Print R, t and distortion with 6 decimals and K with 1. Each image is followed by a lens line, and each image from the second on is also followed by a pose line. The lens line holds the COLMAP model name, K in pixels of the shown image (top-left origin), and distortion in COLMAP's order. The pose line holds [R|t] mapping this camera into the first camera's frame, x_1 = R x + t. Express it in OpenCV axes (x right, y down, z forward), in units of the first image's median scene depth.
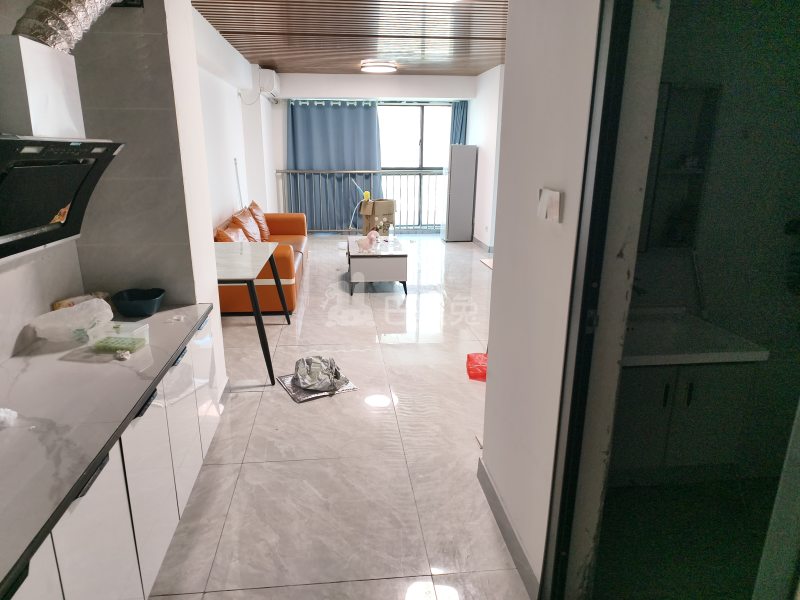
lens RADIAL K [[553.7, 0, 389.2], [0, 553.7, 319.0], [0, 0, 1]] dist [0.014889, -0.013563]
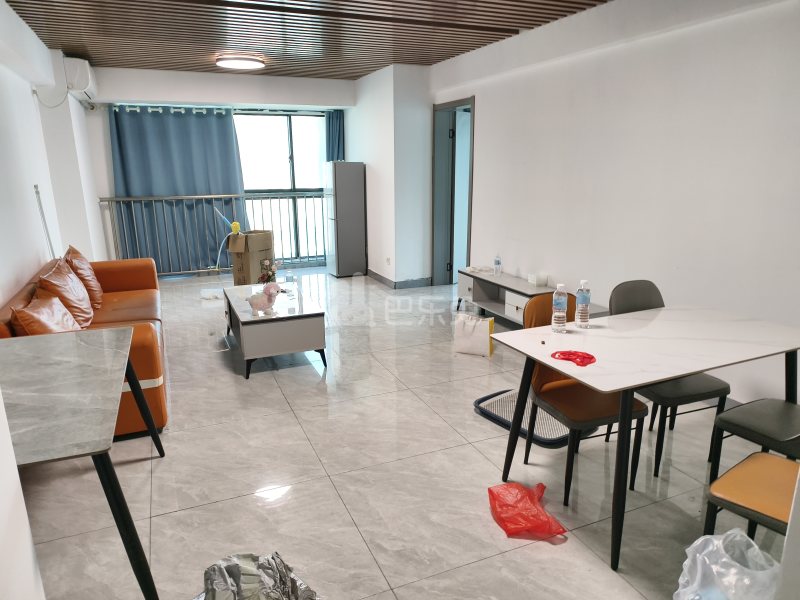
lens RADIAL K [[553.7, 0, 399.7], [0, 553.7, 312.3], [0, 0, 1]] dist [0.014889, -0.013563]
pose [[0.952327, -0.092254, 0.290797, -0.053763], [0.103988, 0.994261, -0.025124, -0.058370], [-0.286811, 0.054166, 0.956455, 0.189789]]
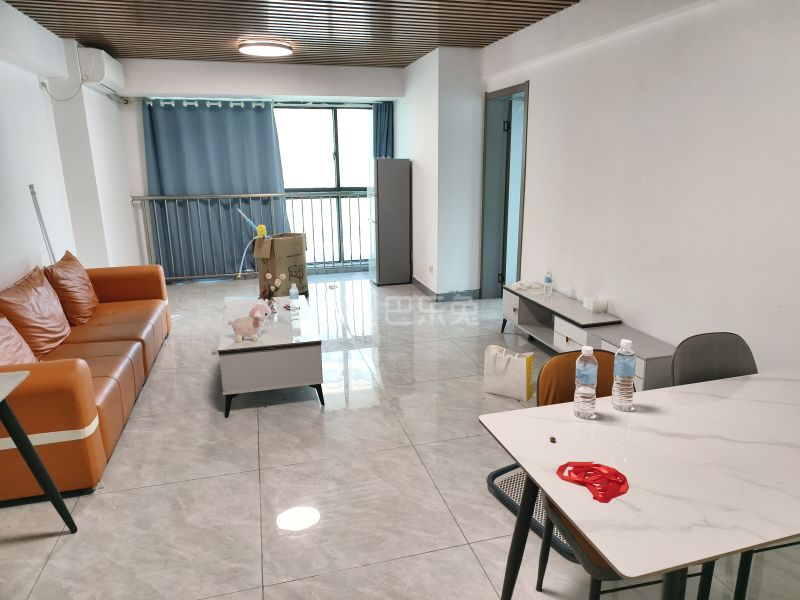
lens RADIAL K [[553.7, 0, 410.1], [0, 553.7, 301.6], [0, 0, 1]] dist [0.014889, -0.013563]
pose [[0.984088, -0.058043, 0.167934, 0.019530], [0.066513, 0.996759, -0.045254, -0.082454], [-0.164763, 0.055704, 0.984759, 0.261416]]
